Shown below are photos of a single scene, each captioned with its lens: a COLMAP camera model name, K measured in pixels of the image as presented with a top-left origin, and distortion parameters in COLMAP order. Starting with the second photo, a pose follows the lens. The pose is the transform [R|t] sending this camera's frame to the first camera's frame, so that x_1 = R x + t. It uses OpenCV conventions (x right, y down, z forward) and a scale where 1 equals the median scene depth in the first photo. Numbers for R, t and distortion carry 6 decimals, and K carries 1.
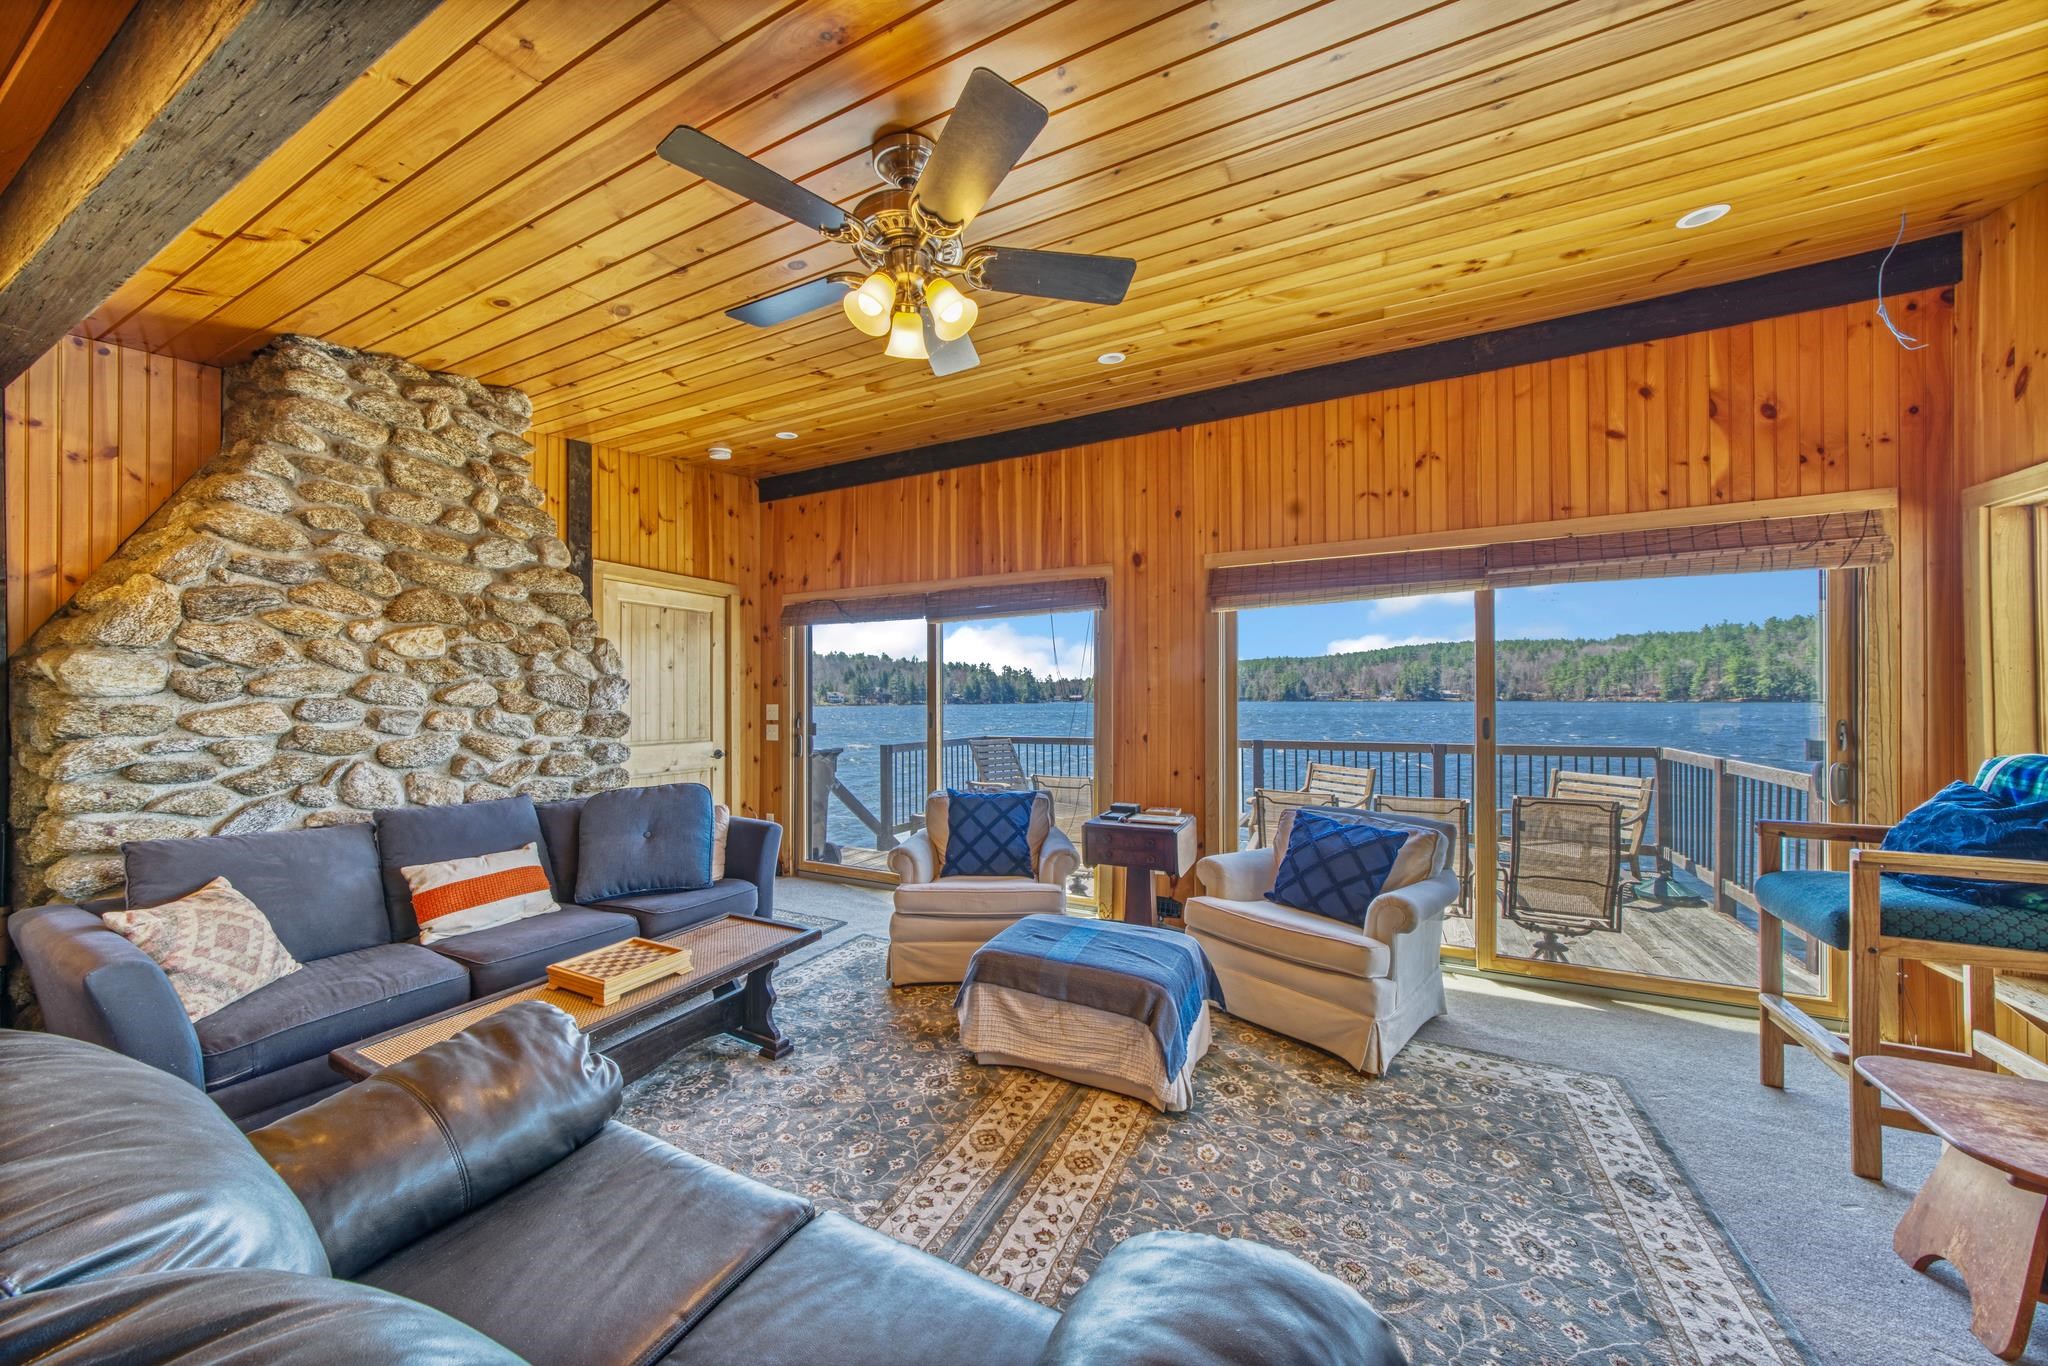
lens RADIAL K [[699.0, 0, 1008.4], [0, 699.0, 701.2], [0, 0, 1]] dist [-0.002432, 0.000057]
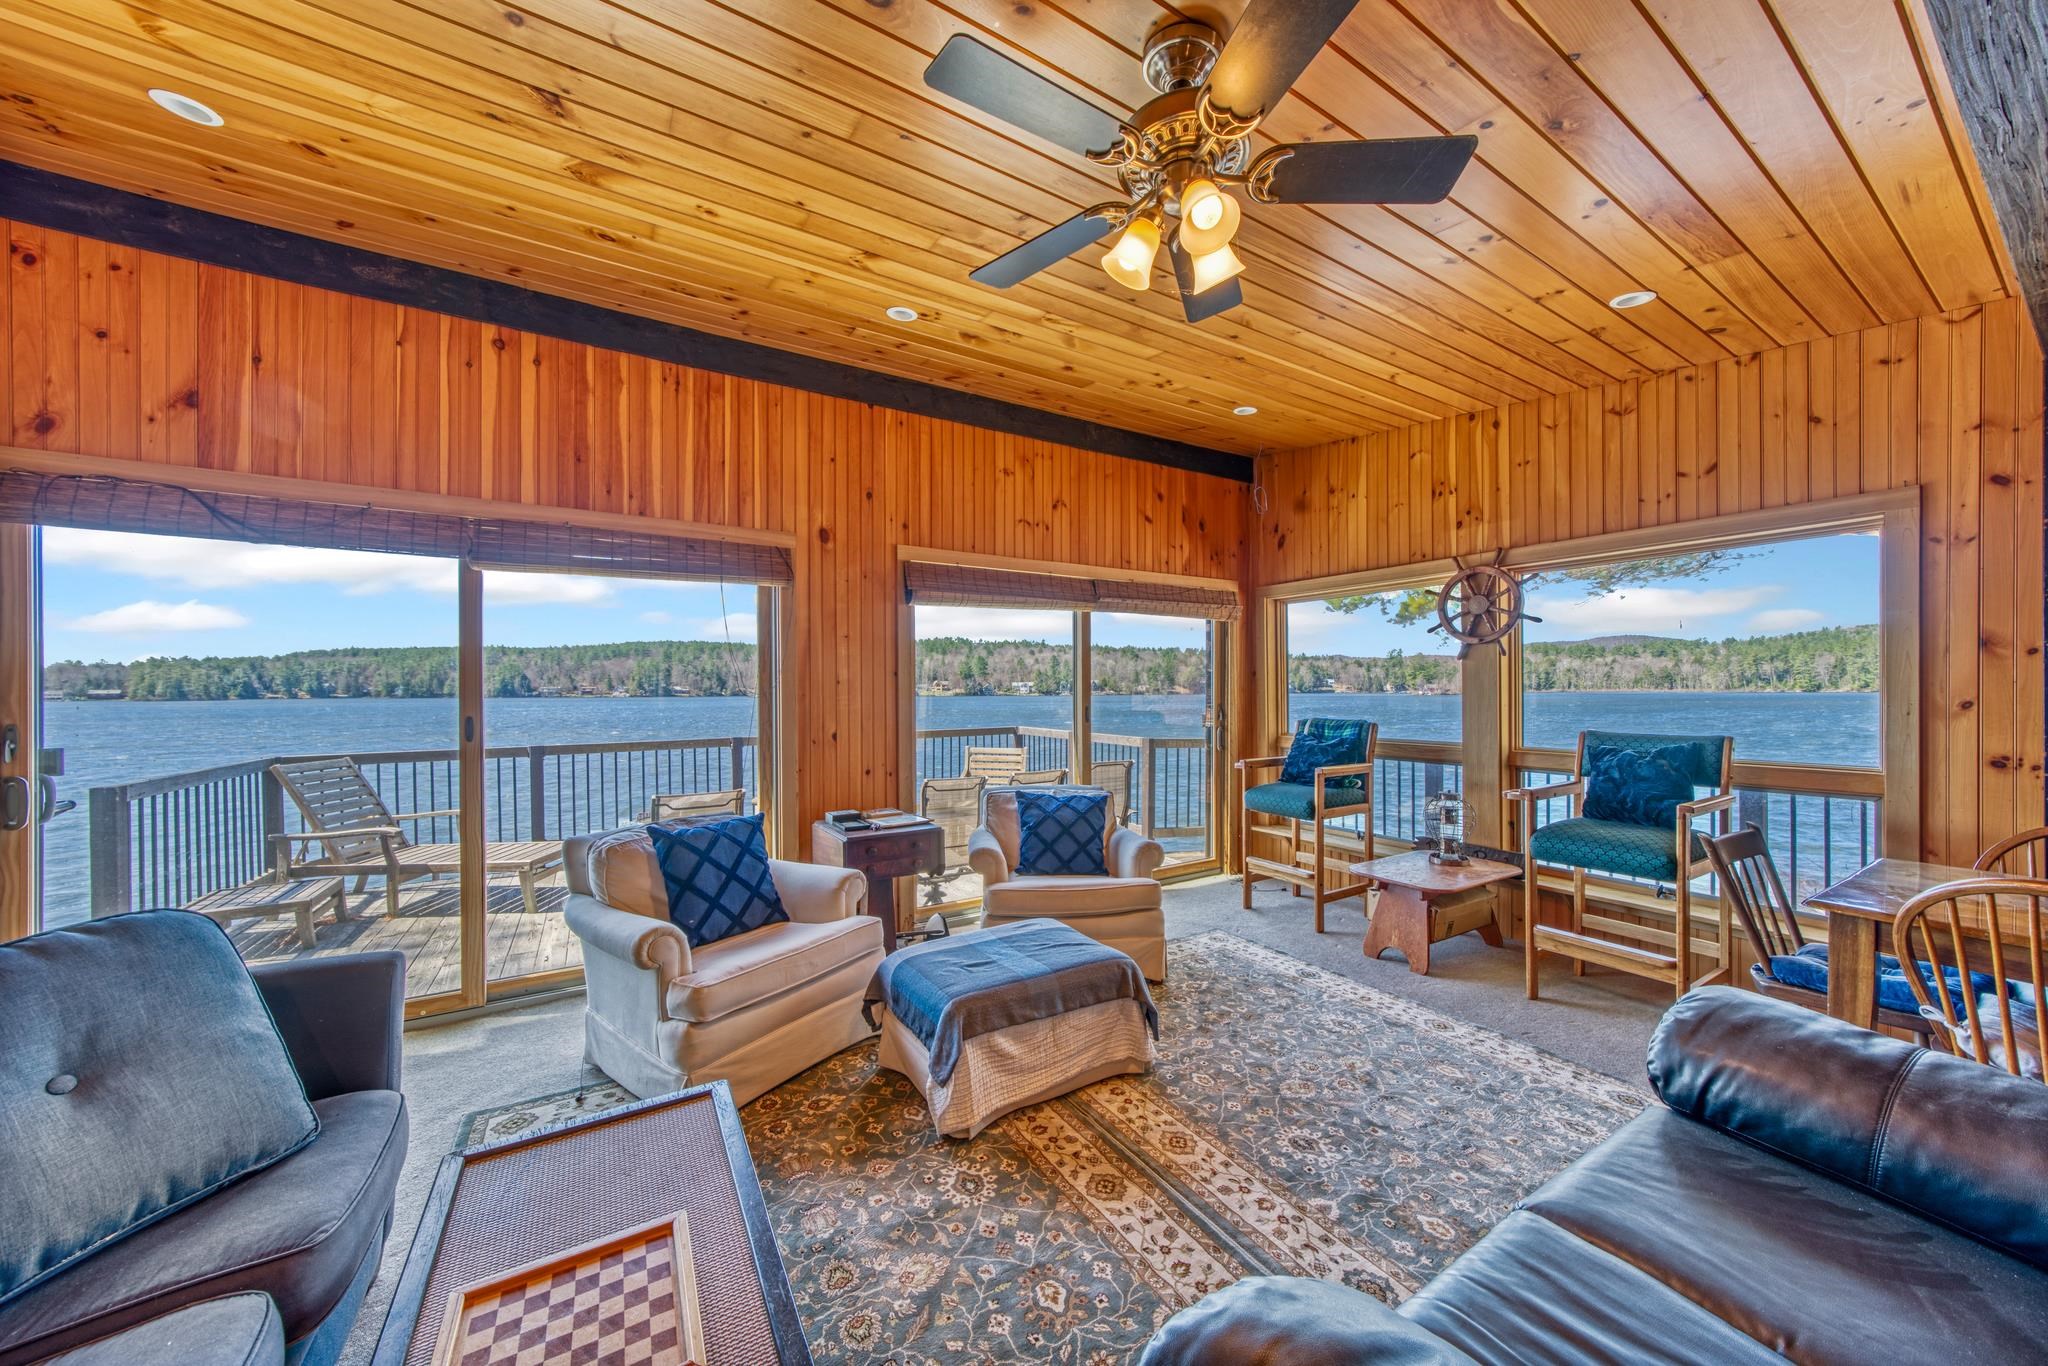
lens RADIAL K [[701.4, 0, 1021.6], [0, 701.4, 694.6], [0, 0, 1]] dist [-0.005104, 0.000303]
pose [[0.523976, -0.002567, 0.851729, -0.603691], [0.005332, 0.999986, -0.000266, 0.000925], [-0.851716, 0.004681, 0.523982, 0.444281]]
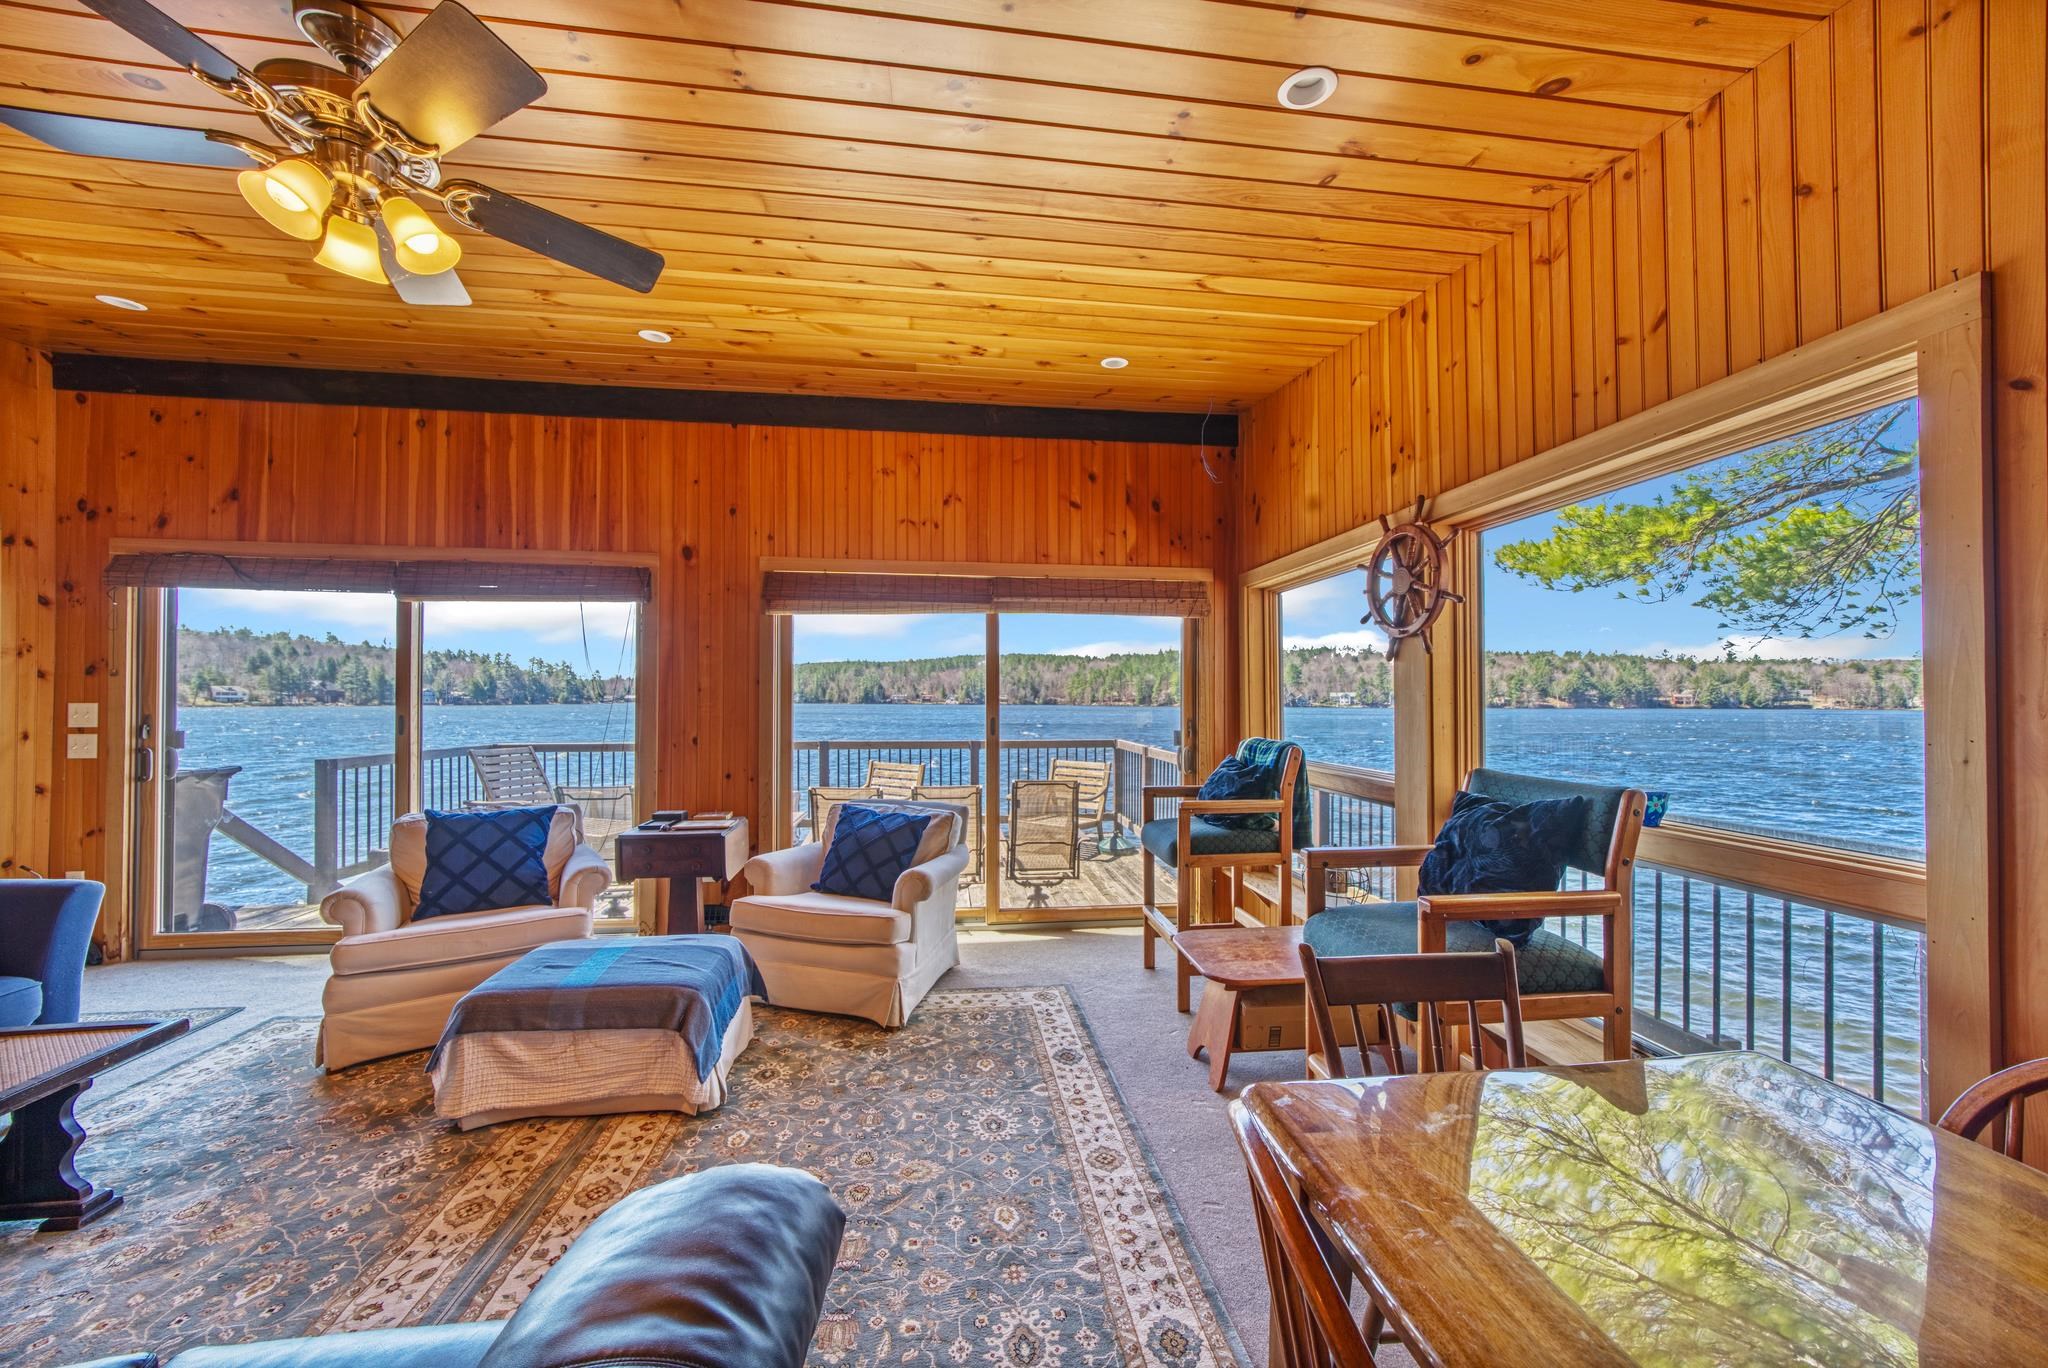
lens RADIAL K [[715.4, 0, 1025.4], [0, 715.4, 700.8], [0, 0, 1]] dist [-0.009468, 0.003260]
pose [[0.825785, 0.008121, 0.563926, 0.025587], [-0.006179, 0.999967, -0.005352, 0.000805], [-0.563951, 0.000935, 0.825808, -0.078308]]
